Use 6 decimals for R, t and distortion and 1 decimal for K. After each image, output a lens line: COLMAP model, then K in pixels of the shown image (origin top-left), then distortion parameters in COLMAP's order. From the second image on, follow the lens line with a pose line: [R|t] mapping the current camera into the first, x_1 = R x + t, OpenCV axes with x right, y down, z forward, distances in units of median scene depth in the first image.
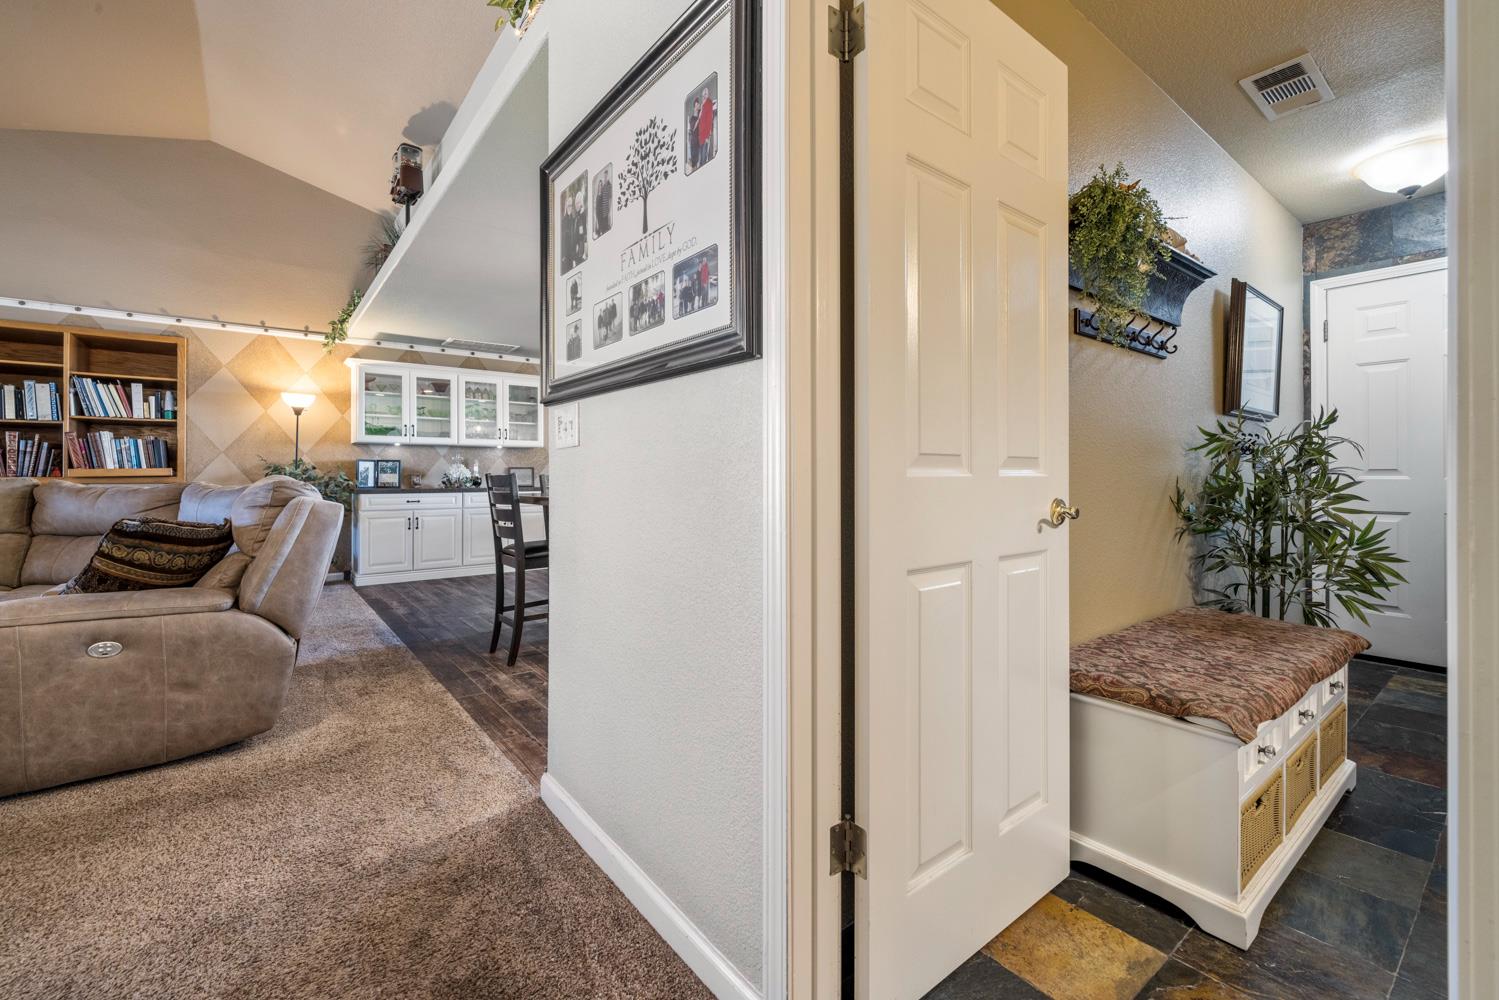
lens RADIAL K [[630.7, 0, 740.4], [0, 630.7, 474.0], [0, 0, 1]] dist [0.004004, -0.001091]
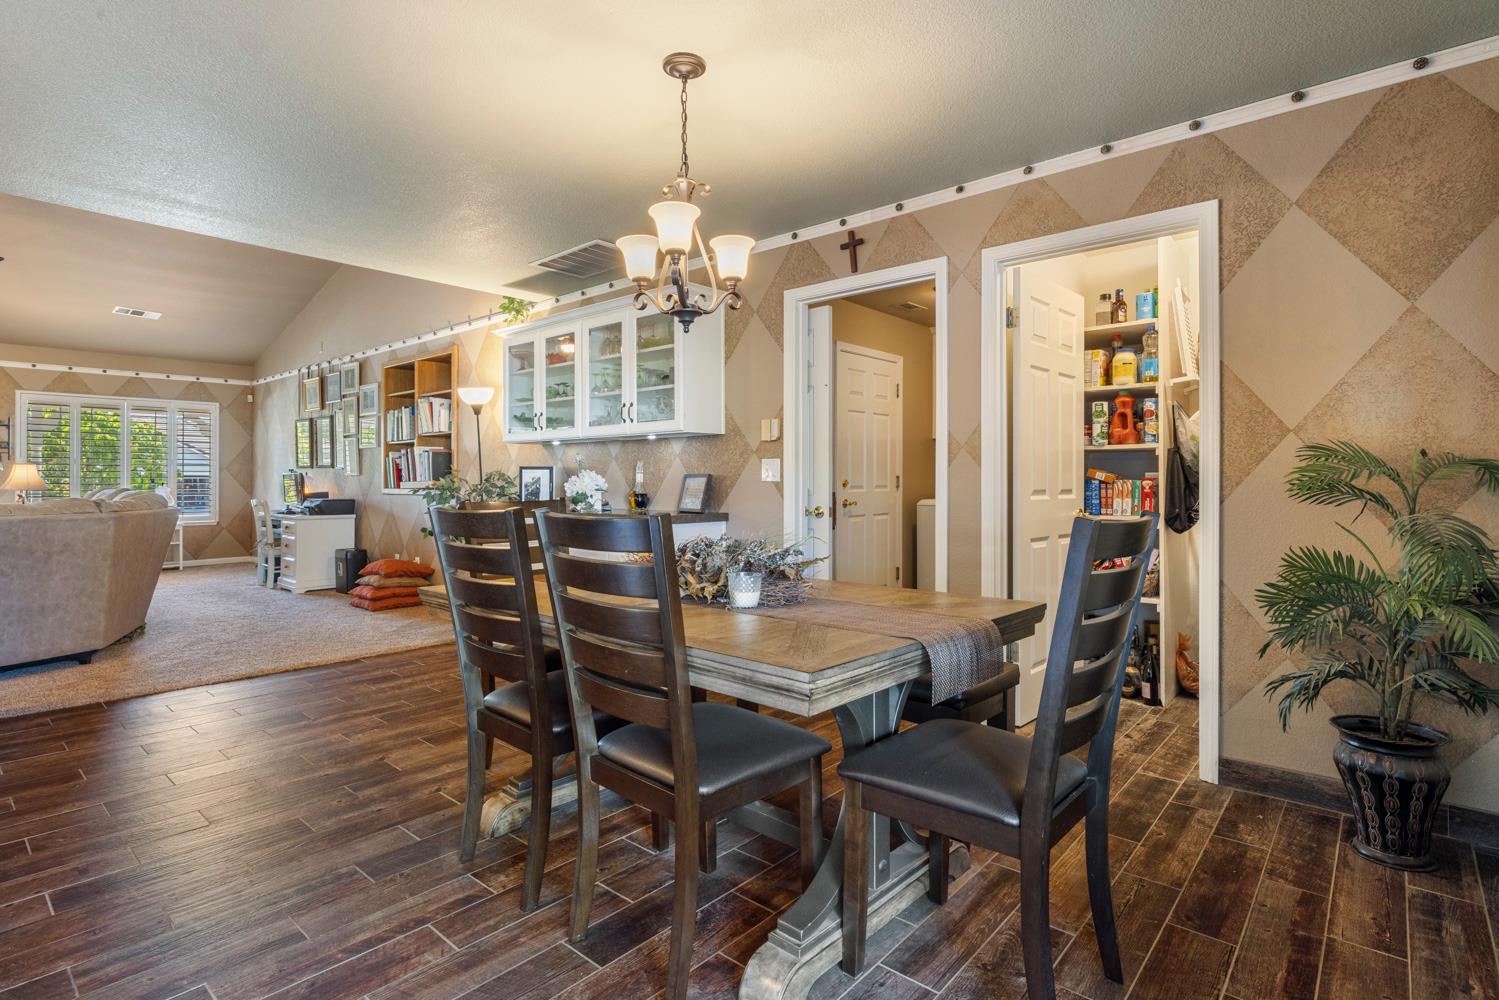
lens RADIAL K [[737.8, 0, 760.6], [0, 737.8, 492.0], [0, 0, 1]] dist [-0.006220, 0.000297]
pose [[0.201582, 0.012869, -0.979387, 0.309694], [0.002841, 0.999902, 0.013723, -0.004959], [0.979468, -0.005549, 0.201526, 1.165475]]
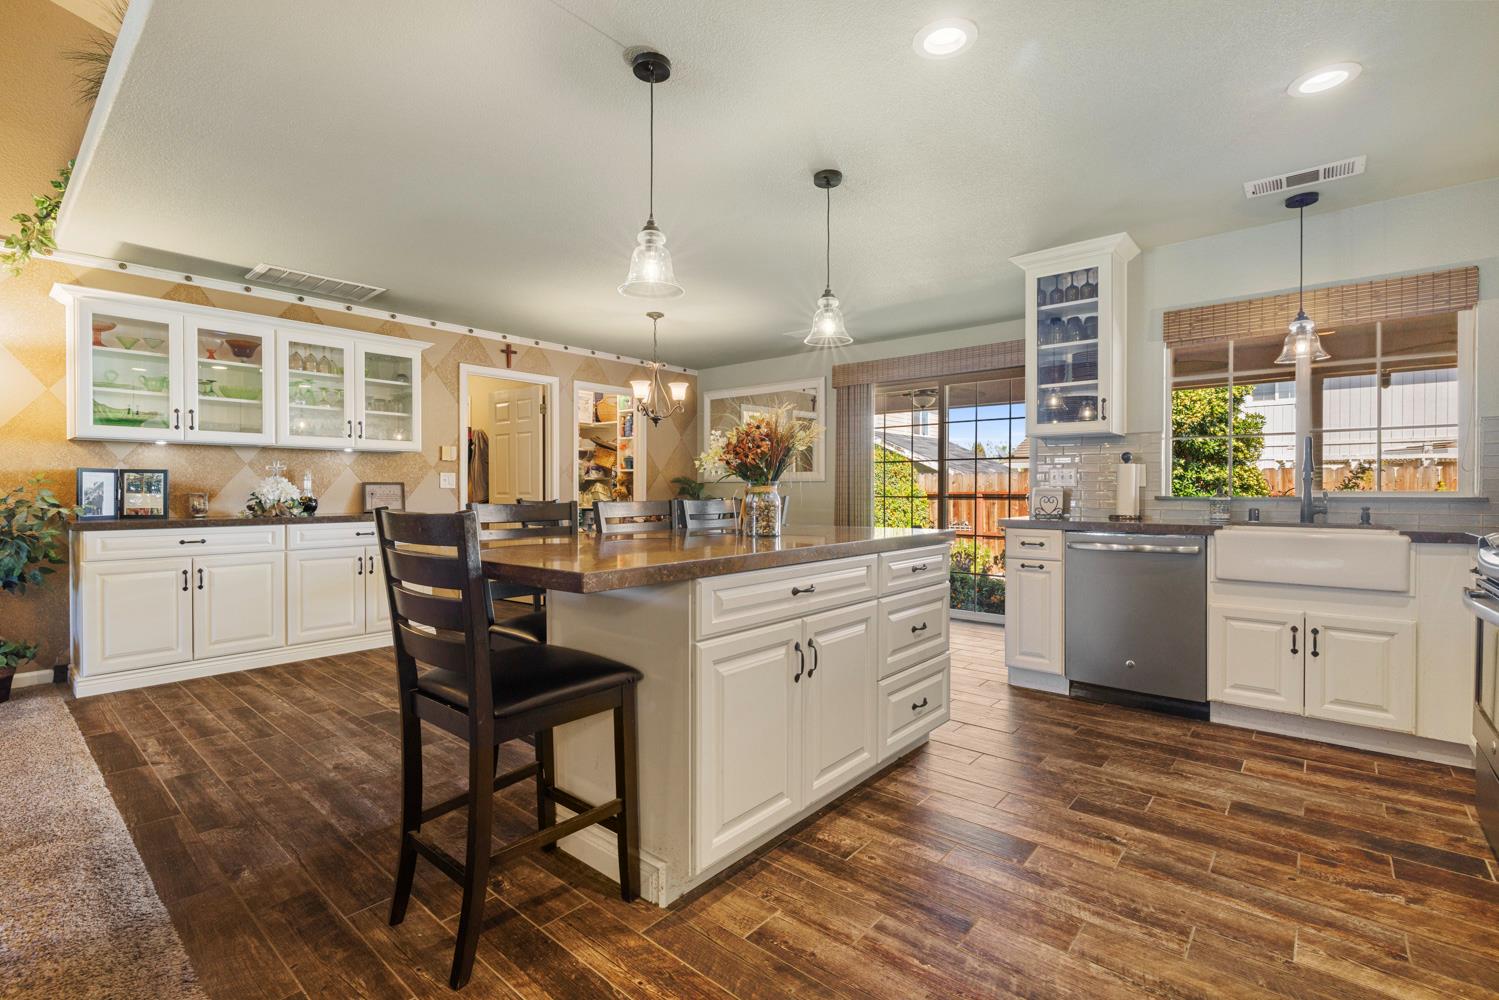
lens RADIAL K [[671.7, 0, 743.4], [0, 671.7, 495.1], [0, 0, 1]] dist [-0.004556, 0.000041]
pose [[0.979225, 0.001680, 0.202772, -0.158268], [-0.004919, 0.999868, 0.015471, -0.012292], [-0.202719, -0.016147, 0.979104, 0.317383]]
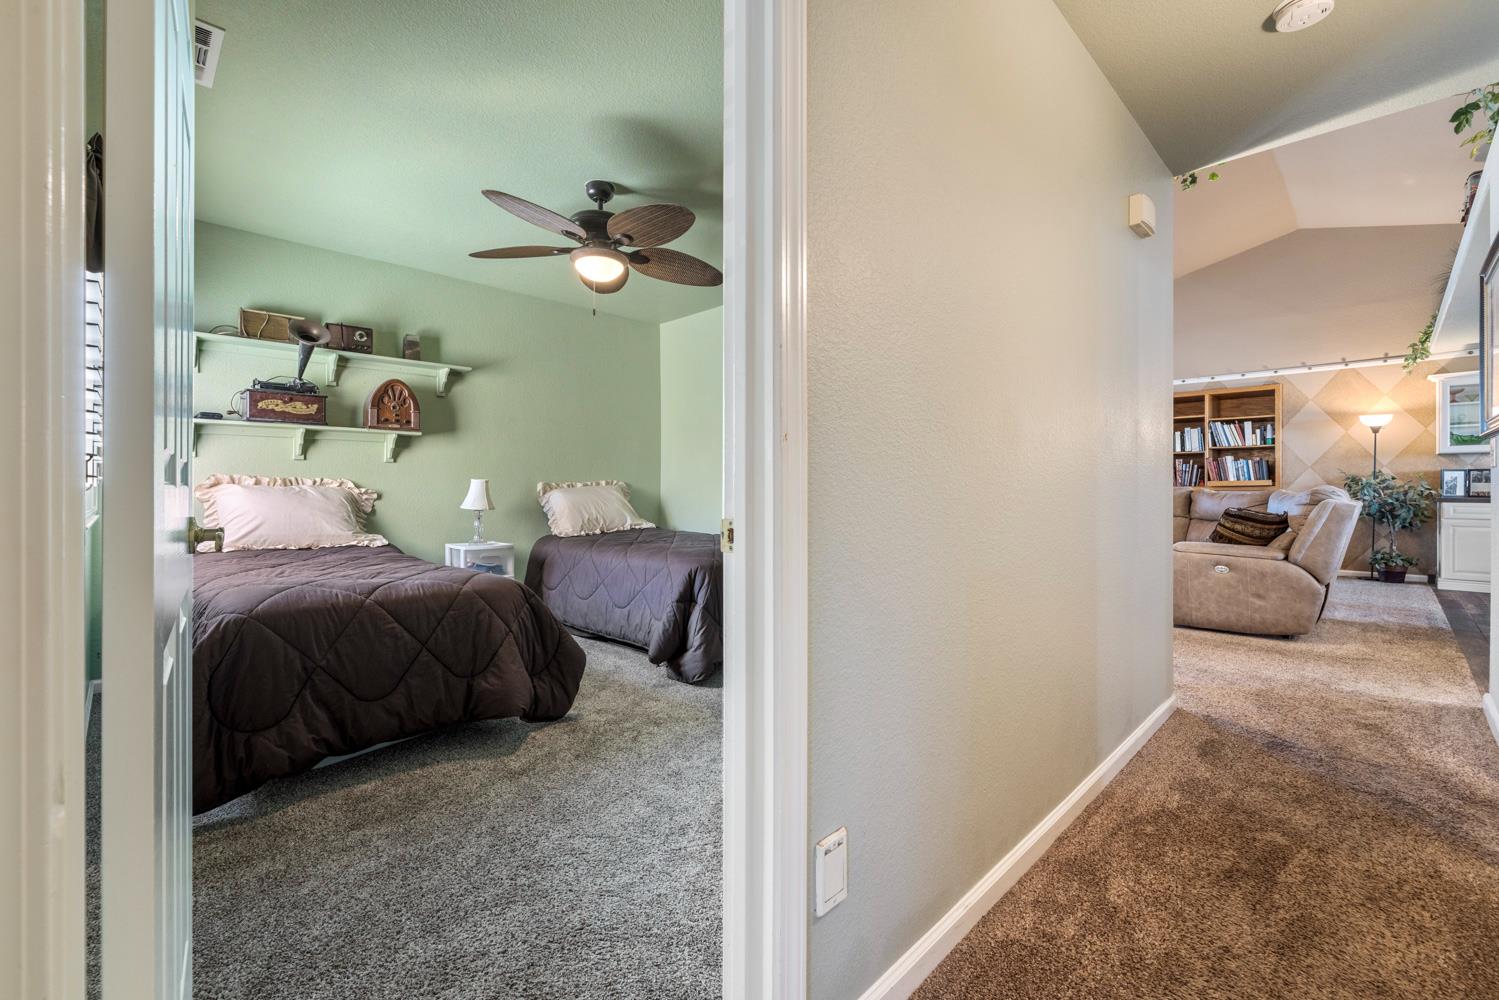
lens RADIAL K [[630.7, 0, 744.3], [0, 630.7, 485.7], [0, 0, 1]] dist [0.004004, -0.001091]
pose [[0.119821, -0.000612, -0.992795, 0.314658], [0.005430, 0.999985, 0.000038, -0.002877], [0.992781, -0.005396, 0.119822, -0.291336]]
